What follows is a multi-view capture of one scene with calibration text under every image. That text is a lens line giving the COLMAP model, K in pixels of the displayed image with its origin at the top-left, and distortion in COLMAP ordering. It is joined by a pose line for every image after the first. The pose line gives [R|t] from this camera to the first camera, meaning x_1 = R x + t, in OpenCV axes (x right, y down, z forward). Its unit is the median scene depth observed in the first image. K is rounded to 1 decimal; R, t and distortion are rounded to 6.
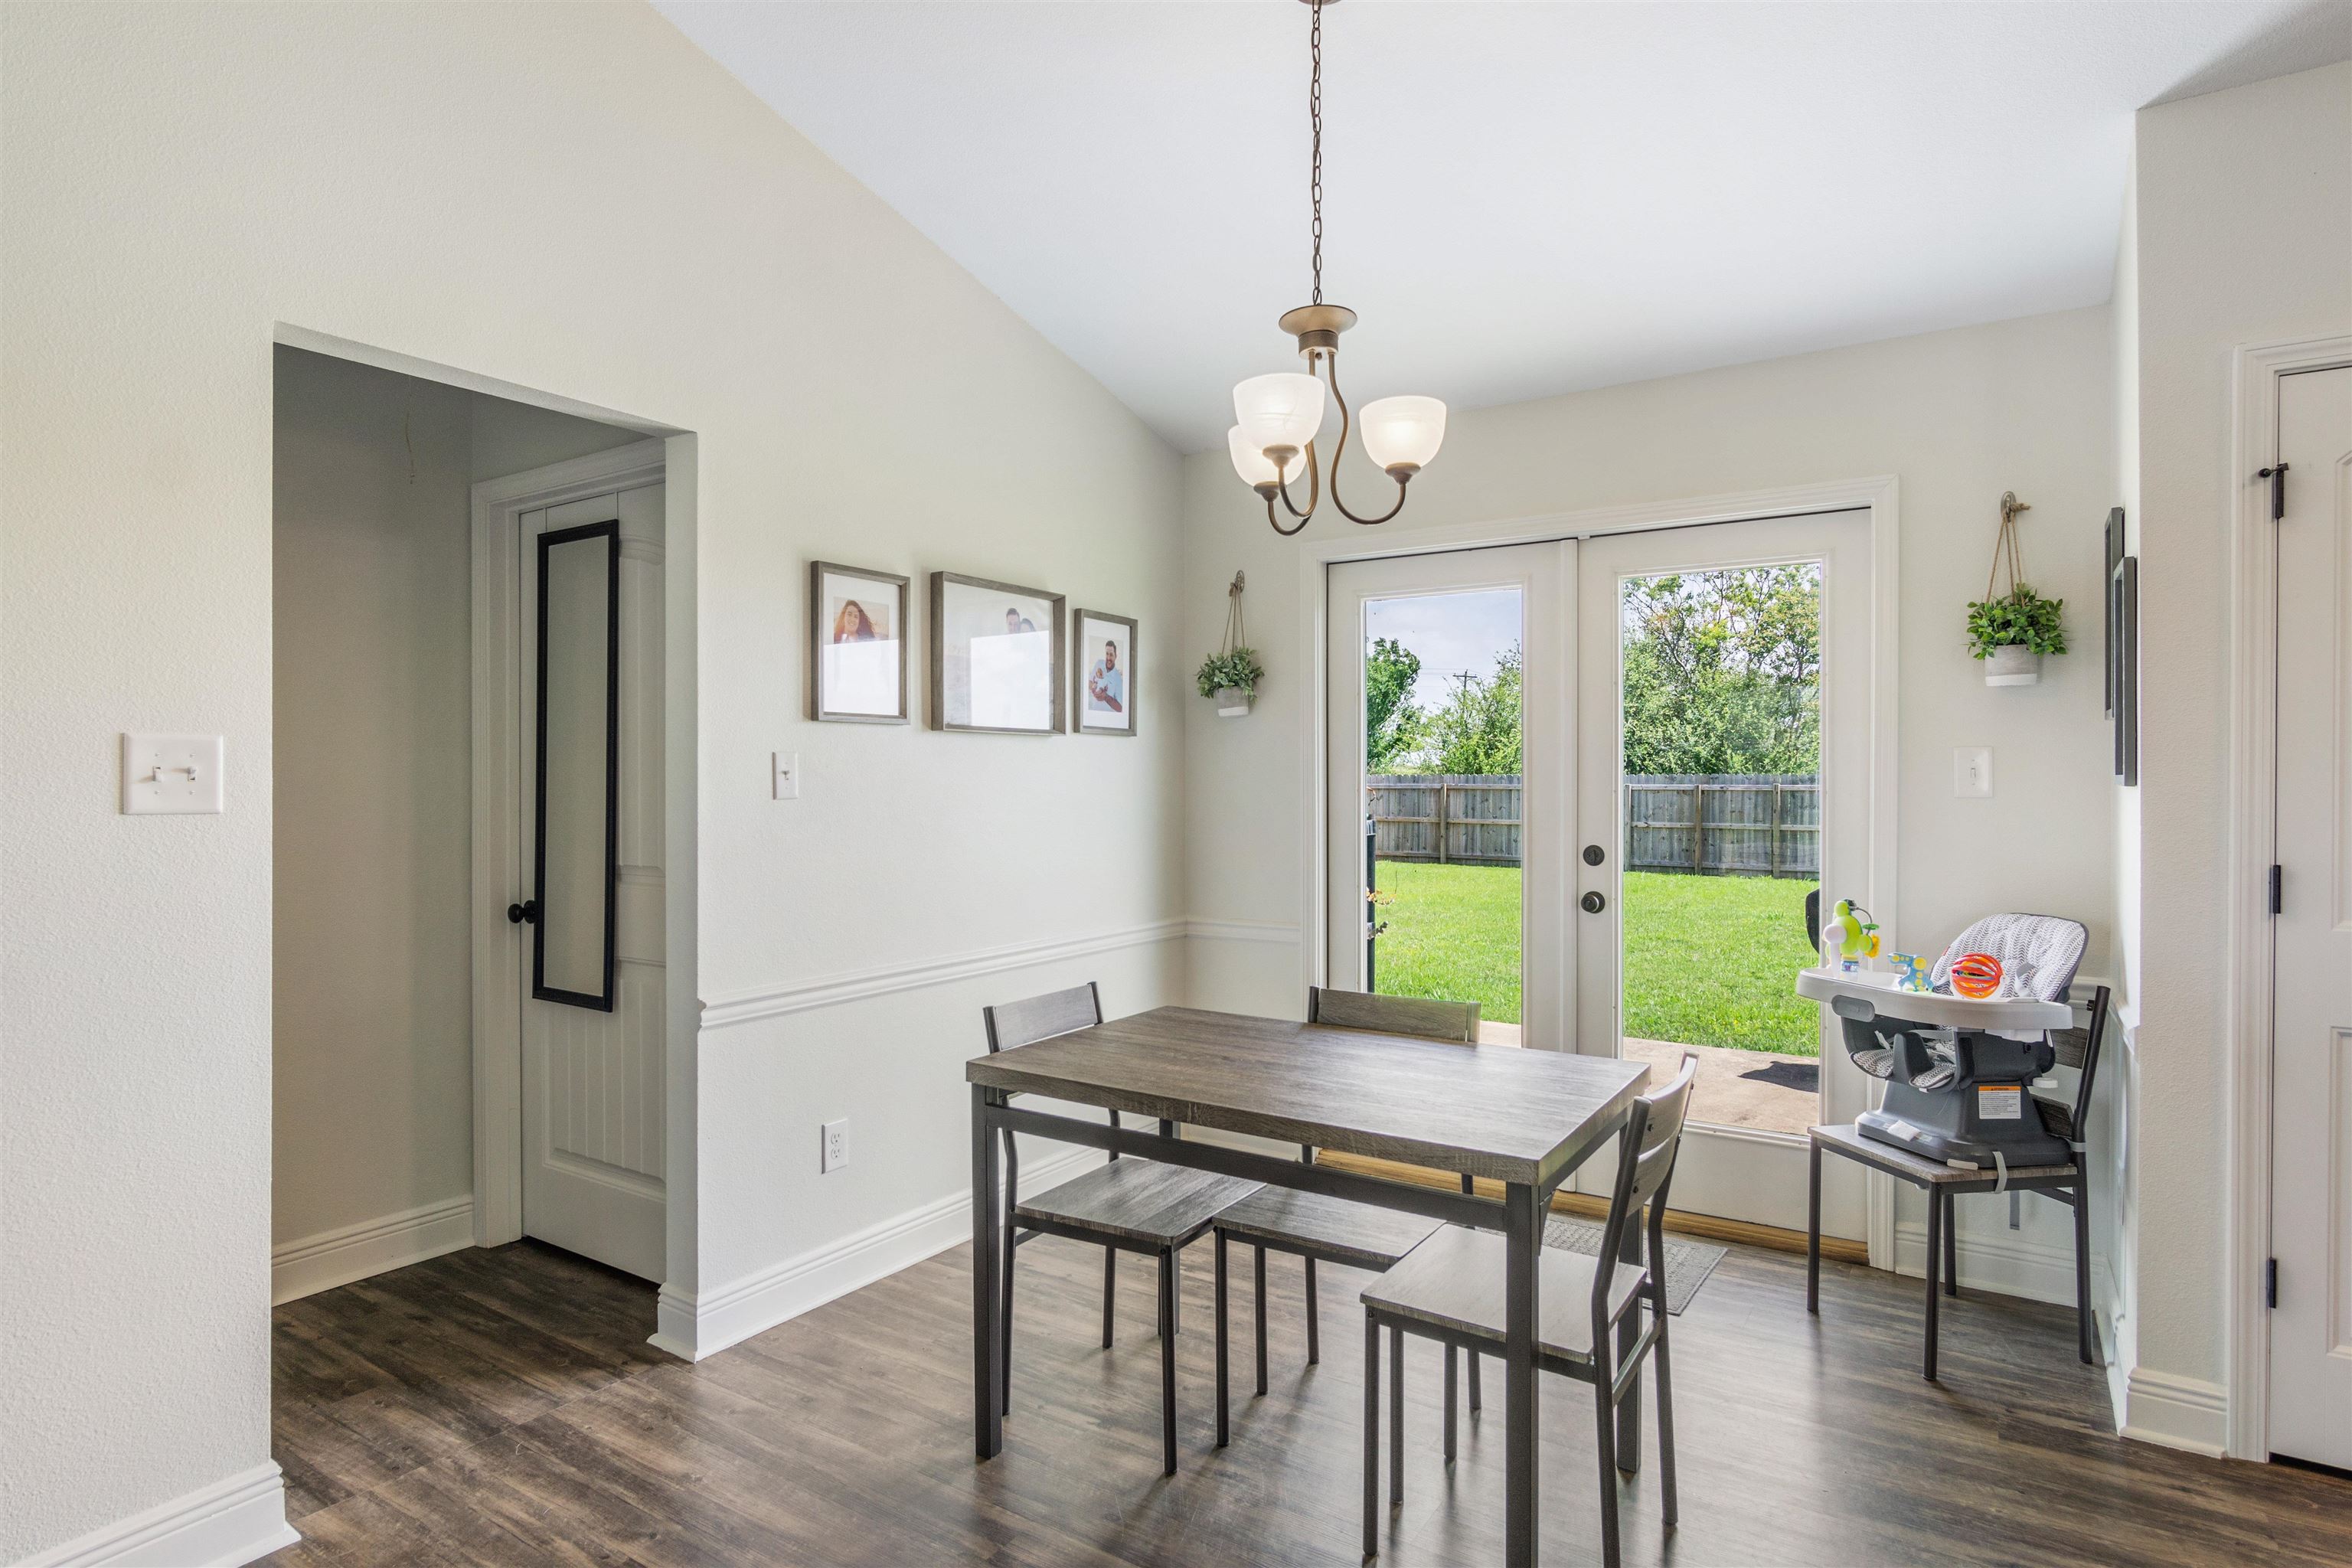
lens RADIAL K [[1257.5, 0, 1156.5], [0, 1257.5, 773.0], [0, 0, 1]] dist [-0.013353, 0.001258]
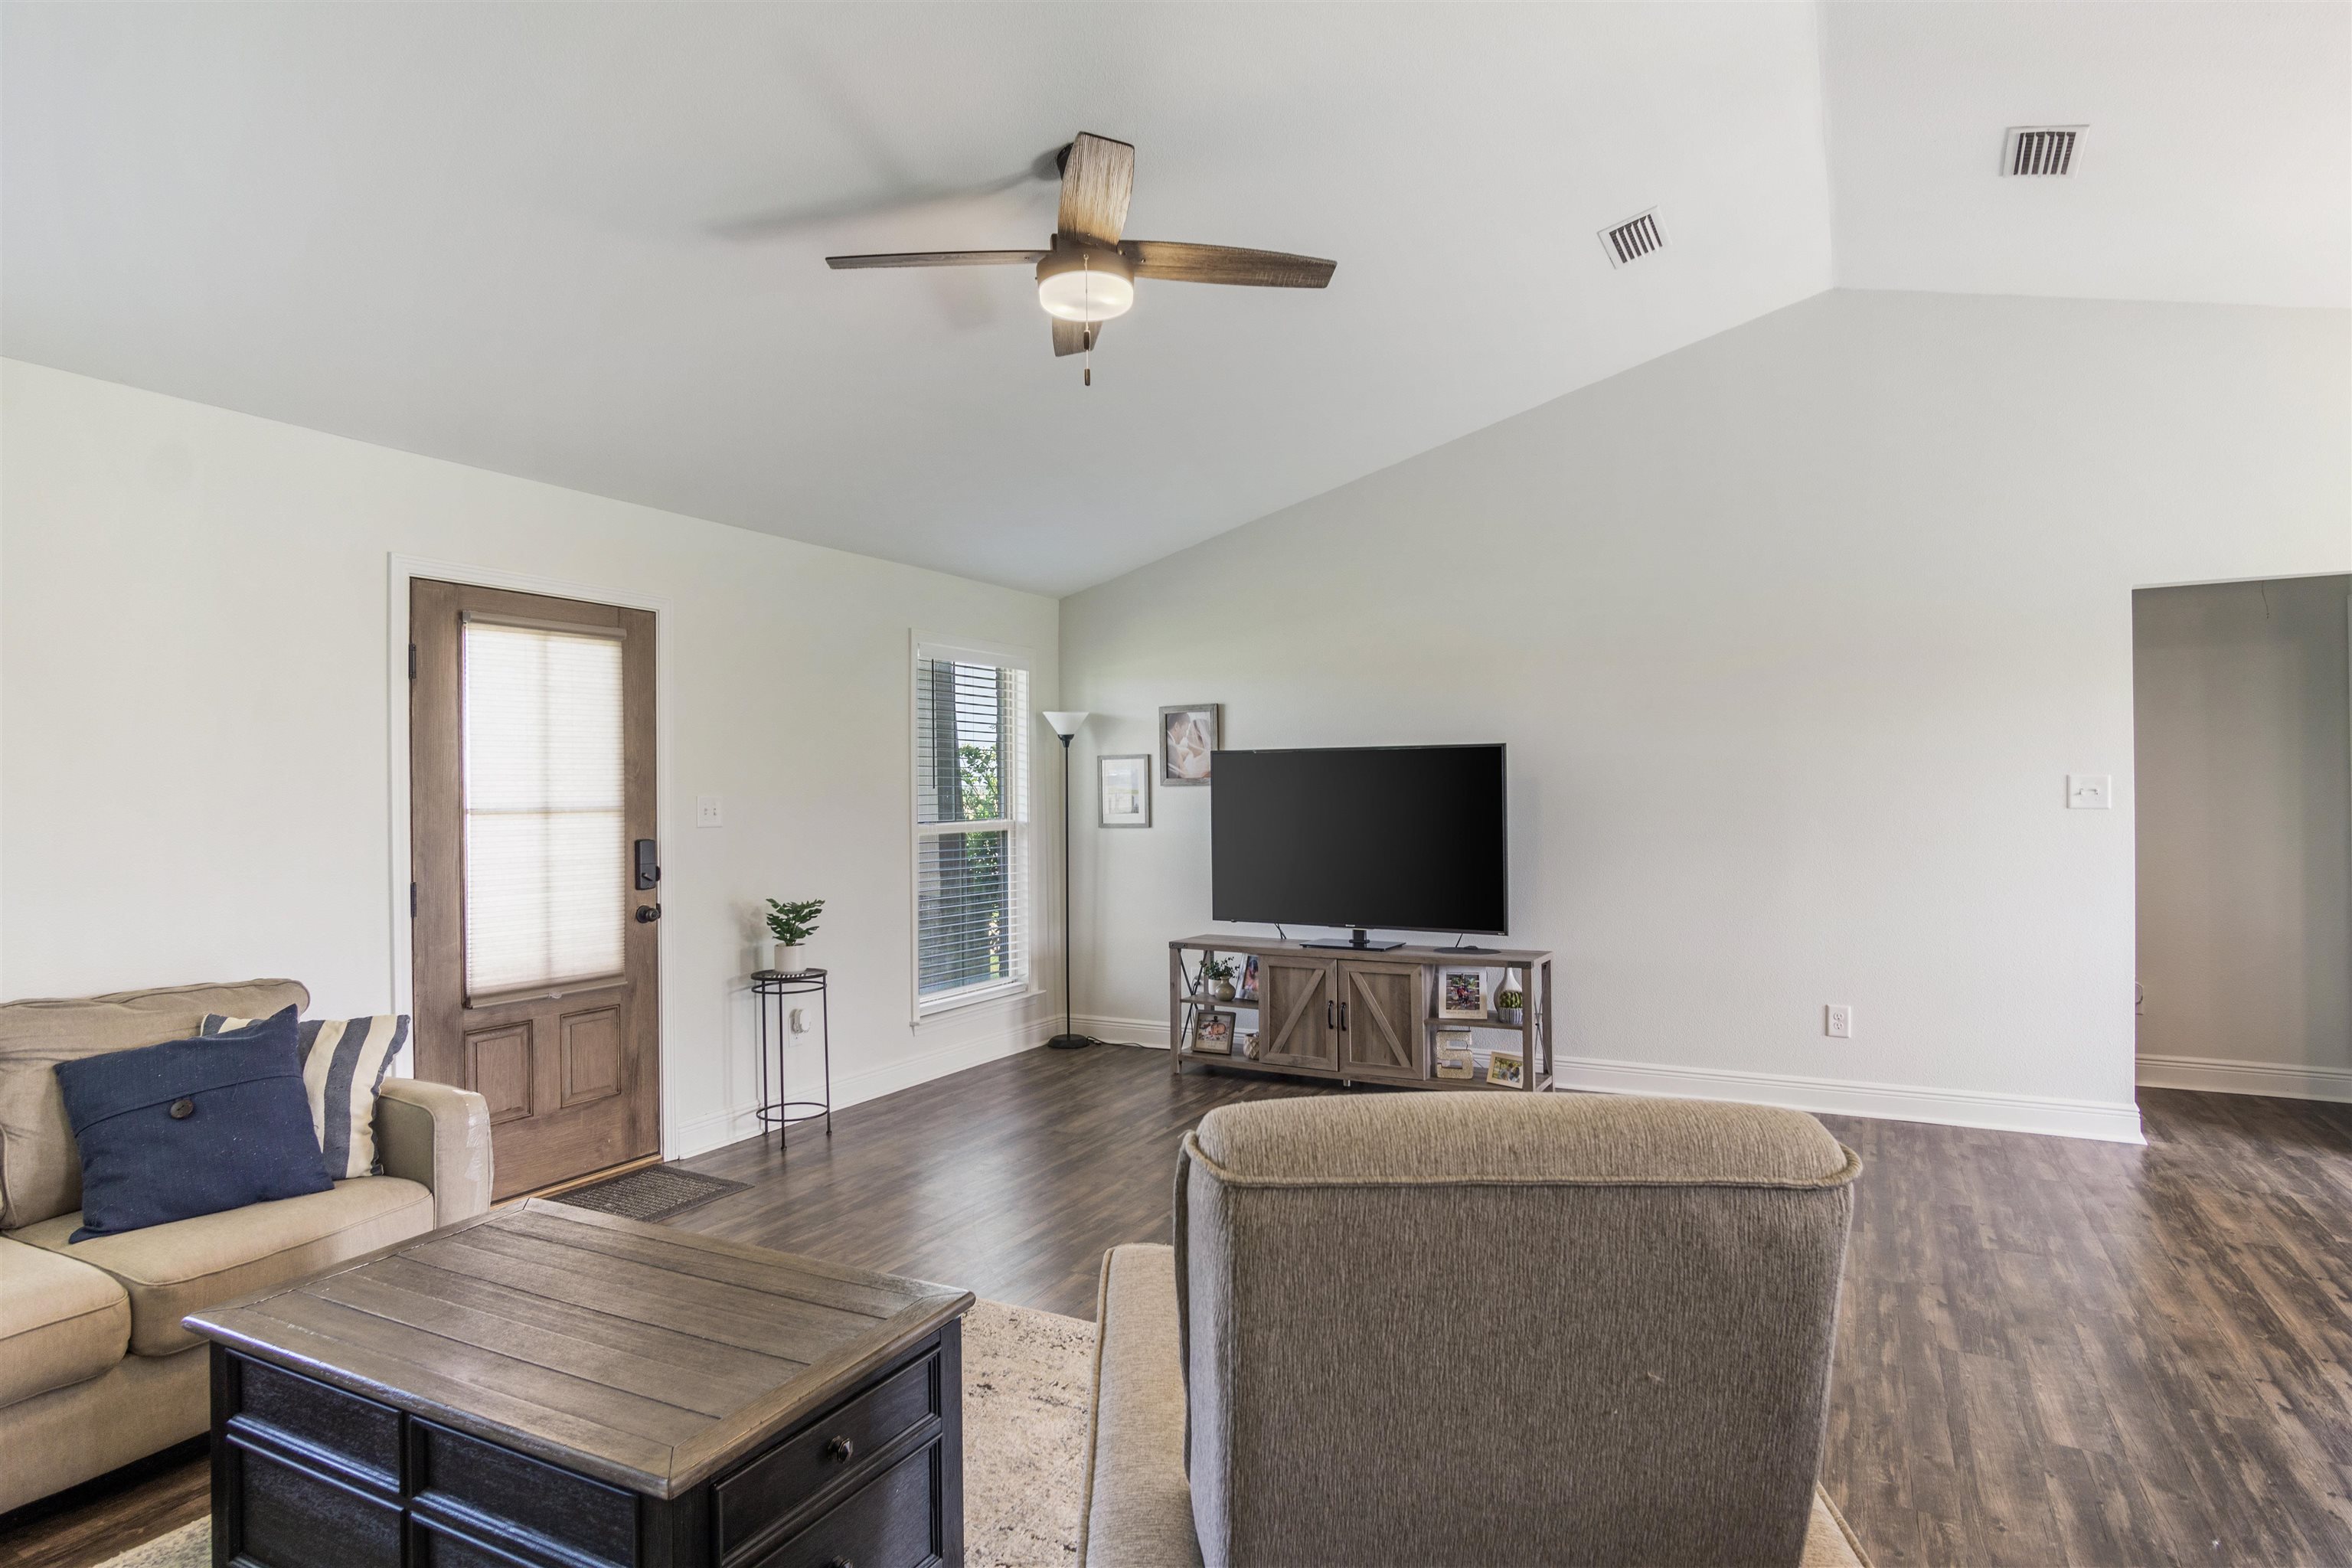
lens RADIAL K [[1249.5, 0, 1166.5], [0, 1249.5, 782.4], [0, 0, 1]] dist [-0.015841, 0.001680]
pose [[0.085027, -0.008939, -0.996339, 0.990321], [0.009849, 0.999918, -0.008131, -0.010570], [0.996330, -0.009122, 0.085108, -0.661920]]
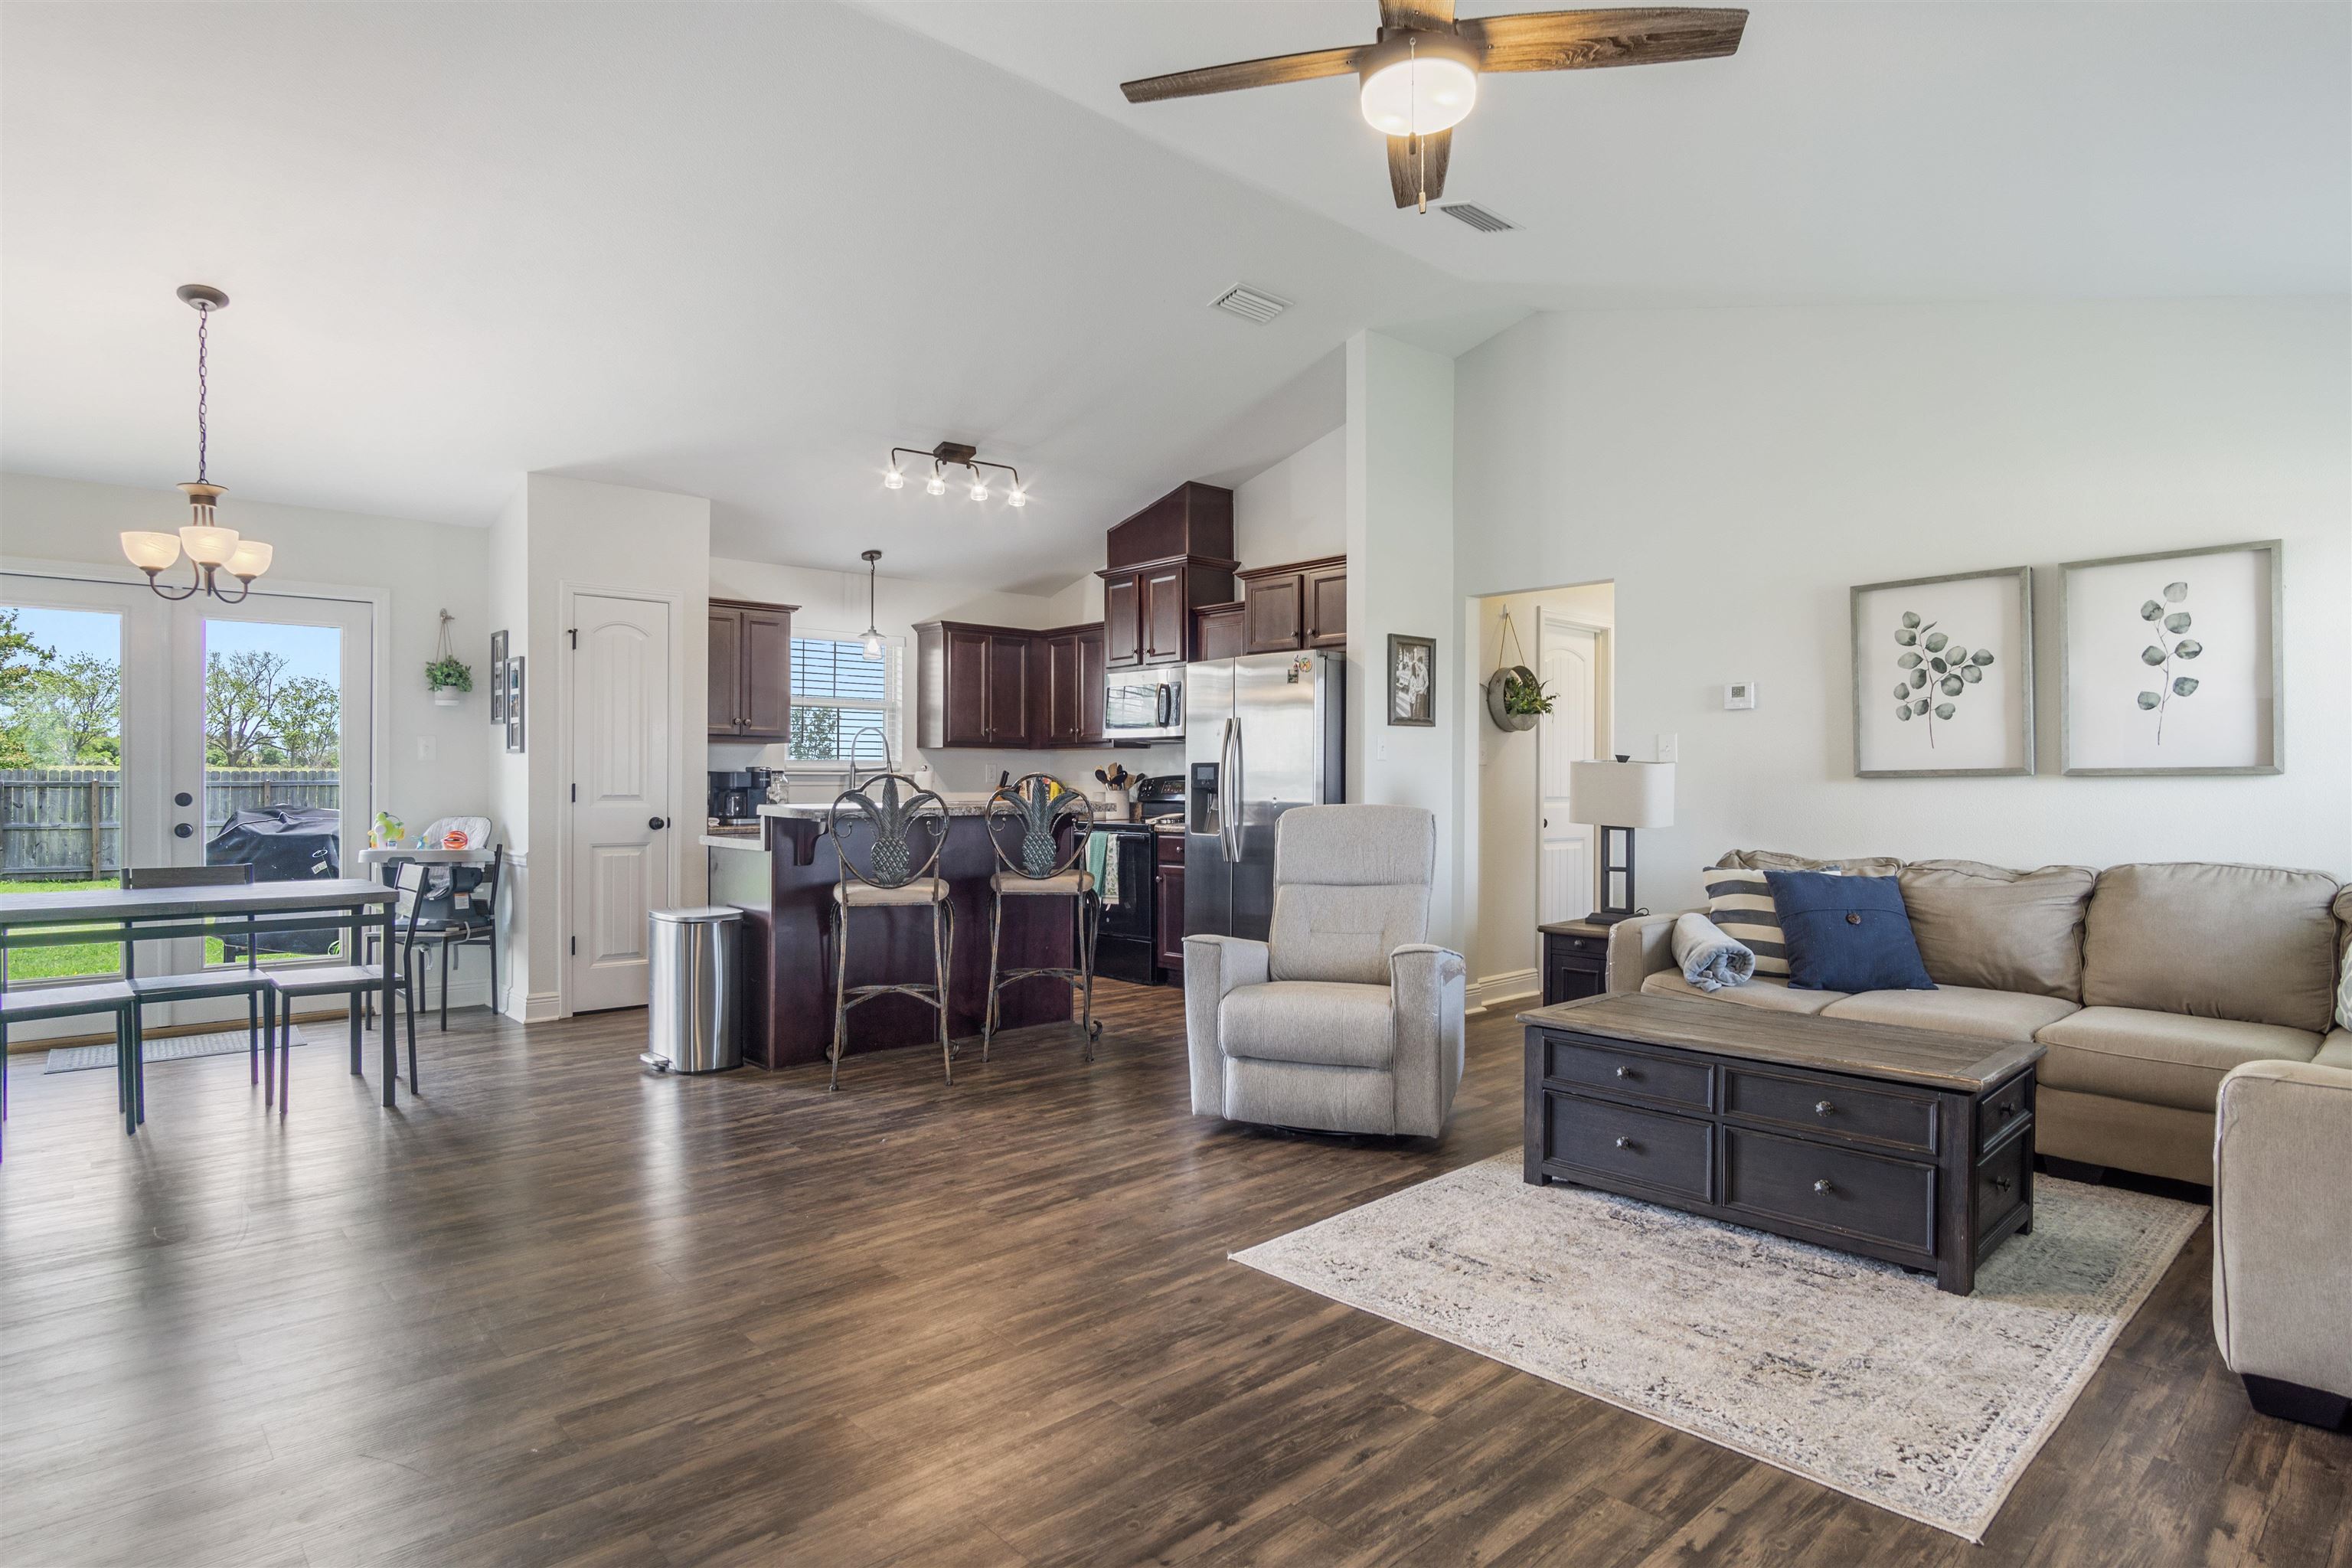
lens RADIAL K [[1257.2, 0, 1161.1], [0, 1257.2, 785.9], [0, 0, 1]] dist [-0.014594, 0.002009]
pose [[0.245399, -0.003104, 0.969417, -1.096332], [-0.002203, 0.999991, 0.003760, 0.054679], [-0.969420, -0.003058, 0.245390, -0.679329]]
